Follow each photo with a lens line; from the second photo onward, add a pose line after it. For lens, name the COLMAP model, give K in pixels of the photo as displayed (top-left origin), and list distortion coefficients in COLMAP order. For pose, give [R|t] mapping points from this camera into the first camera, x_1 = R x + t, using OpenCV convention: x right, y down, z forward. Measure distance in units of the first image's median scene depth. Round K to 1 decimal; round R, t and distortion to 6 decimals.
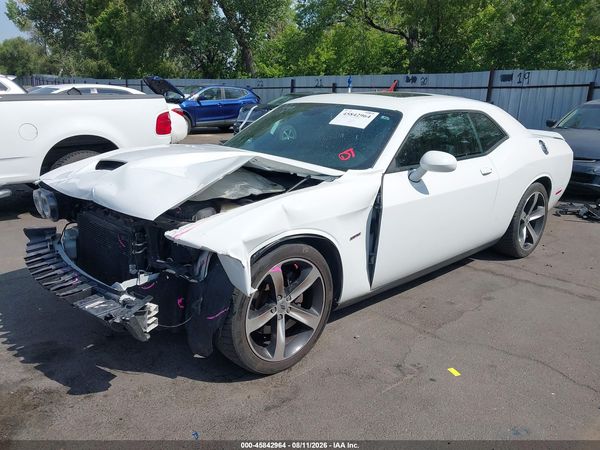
lens RADIAL K [[463.1, 0, 301.5], [0, 463.1, 227.2], [0, 0, 1]] dist [0.043983, -0.086496]
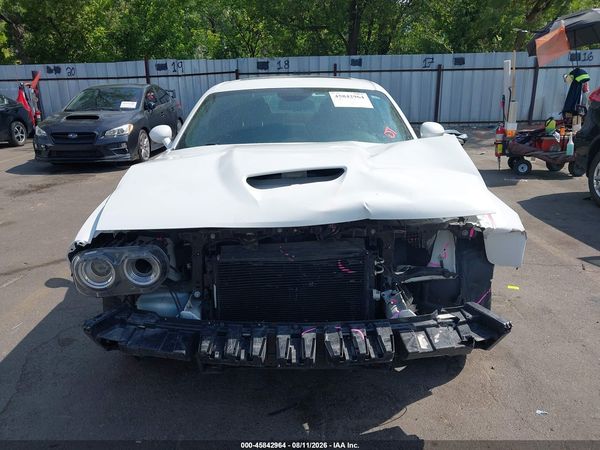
lens RADIAL K [[466.2, 0, 296.6], [0, 466.2, 221.0], [0, 0, 1]] dist [0.048036, -0.071035]
pose [[0.677759, -0.239127, 0.695313, -0.802051], [0.237014, 0.966214, 0.101264, -0.120539], [-0.696036, 0.096166, 0.711537, 0.405950]]
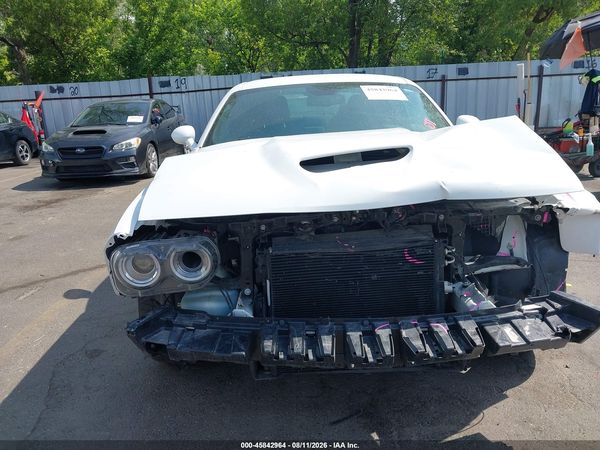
lens RADIAL K [[466.2, 0, 300.0], [0, 466.2, 225.0], [0, 0, 1]] dist [0.028191, -0.055678]
pose [[0.667001, -0.235309, 0.706923, -0.818849], [0.260223, 0.962639, 0.074900, -0.095962], [-0.698136, 0.133999, 0.703314, 0.508245]]
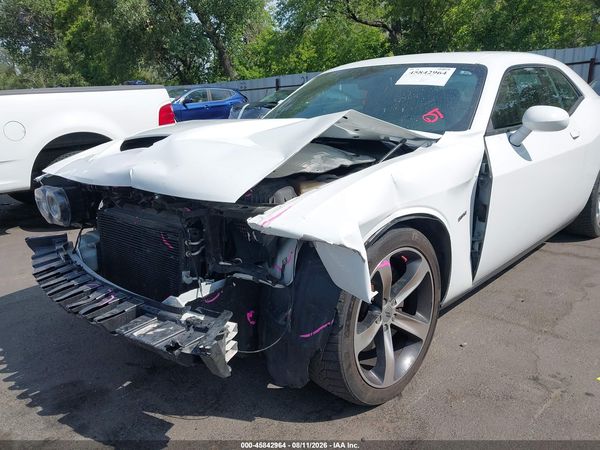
lens RADIAL K [[466.2, 0, 300.0], [0, 466.2, 225.0], [0, 0, 1]] dist [0.028191, -0.055678]
pose [[0.997203, -0.067980, 0.031061, -0.160587], [0.068426, 0.997564, -0.013532, 0.023553], [-0.030066, 0.015619, 0.999426, 0.200409]]
